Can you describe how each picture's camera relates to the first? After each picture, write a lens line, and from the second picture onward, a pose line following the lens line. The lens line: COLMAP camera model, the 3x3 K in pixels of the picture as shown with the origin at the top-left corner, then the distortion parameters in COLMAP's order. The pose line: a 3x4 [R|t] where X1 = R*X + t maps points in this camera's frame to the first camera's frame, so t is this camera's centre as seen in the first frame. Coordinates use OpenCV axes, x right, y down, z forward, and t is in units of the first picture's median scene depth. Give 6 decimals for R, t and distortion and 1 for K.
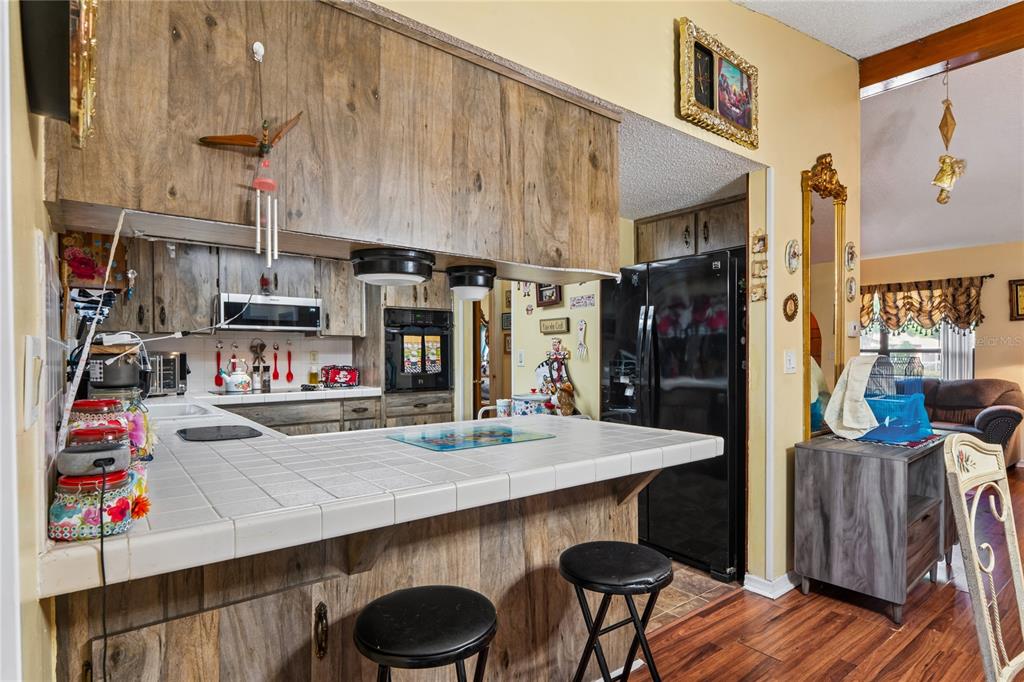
lens RADIAL K [[528.5, 0, 507.8], [0, 528.5, 353.8], [0, 0, 1]] dist [-0.004777, -0.000241]
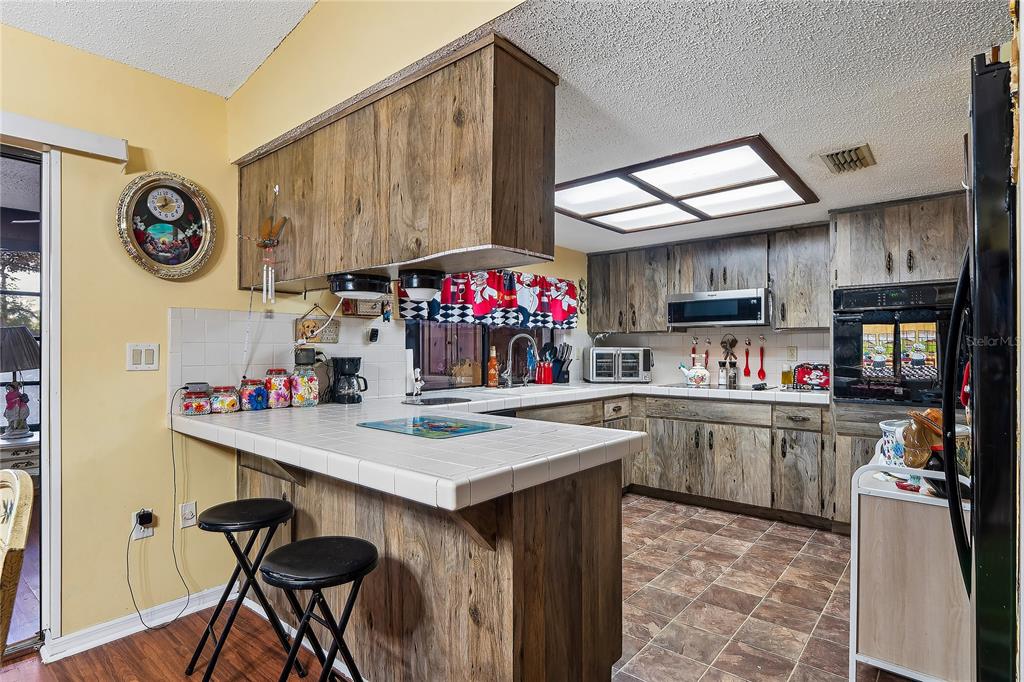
lens RADIAL K [[528.5, 0, 495.4], [0, 528.5, 348.5], [0, 0, 1]] dist [-0.004777, -0.000241]
pose [[0.196869, -0.000541, -0.980430, 0.490960], [-0.001829, 0.999998, -0.000919, -0.000244], [0.980428, 0.001974, 0.196868, 0.441959]]
